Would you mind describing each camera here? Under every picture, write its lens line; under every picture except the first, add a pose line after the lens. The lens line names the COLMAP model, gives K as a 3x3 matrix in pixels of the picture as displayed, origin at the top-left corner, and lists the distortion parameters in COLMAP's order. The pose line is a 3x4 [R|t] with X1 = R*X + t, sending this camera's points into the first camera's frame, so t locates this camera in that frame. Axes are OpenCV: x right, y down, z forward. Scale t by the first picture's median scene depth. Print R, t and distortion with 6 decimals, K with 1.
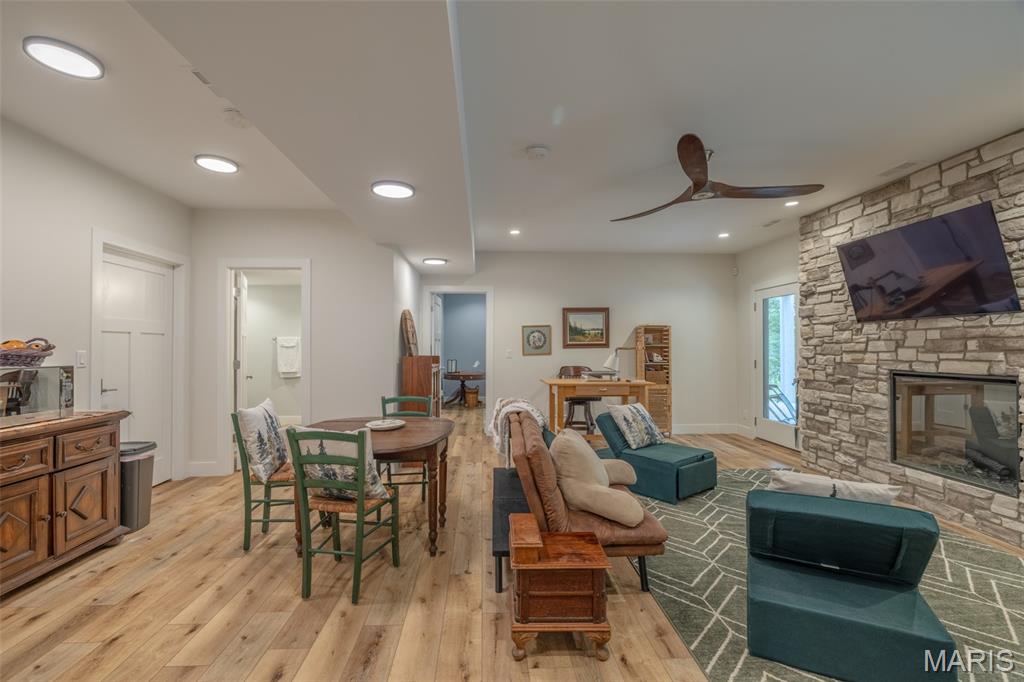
lens RADIAL K [[450.4, 0, 505.2], [0, 450.4, 342.2], [0, 0, 1]] dist [-0.007227, -0.000117]
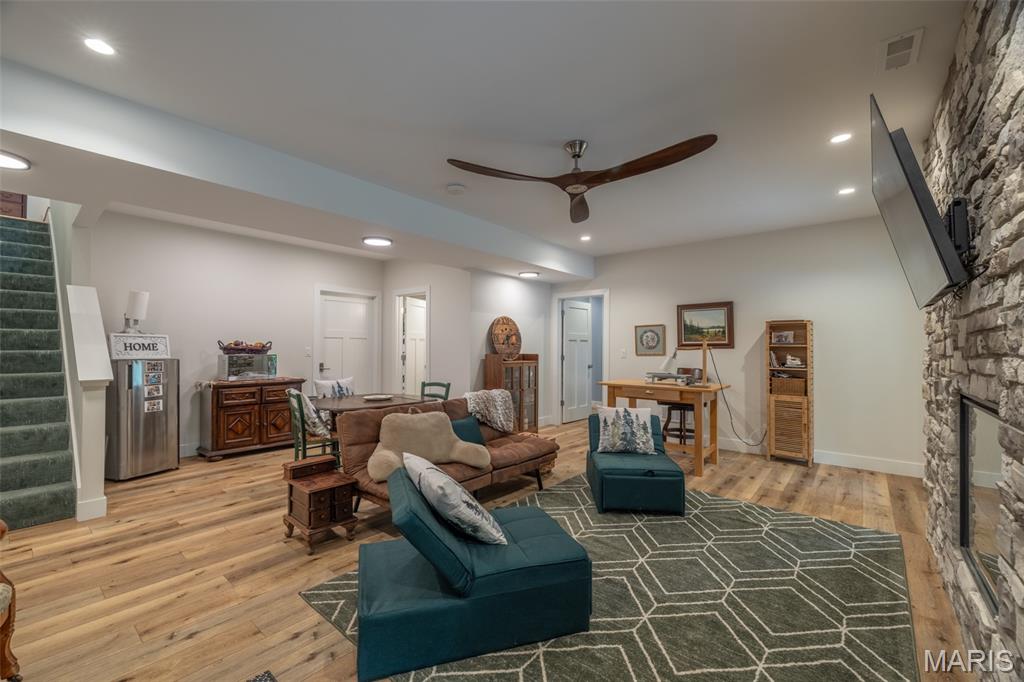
lens RADIAL K [[428.3, 0, 507.3], [0, 428.3, 342.3], [0, 0, 1]] dist [-0.000197, 0.000241]
pose [[0.729109, -0.004047, -0.684385, 0.479806], [0.002684, 0.999992, -0.003054, 0.002185], [0.684392, 0.000389, 0.729114, 0.118026]]
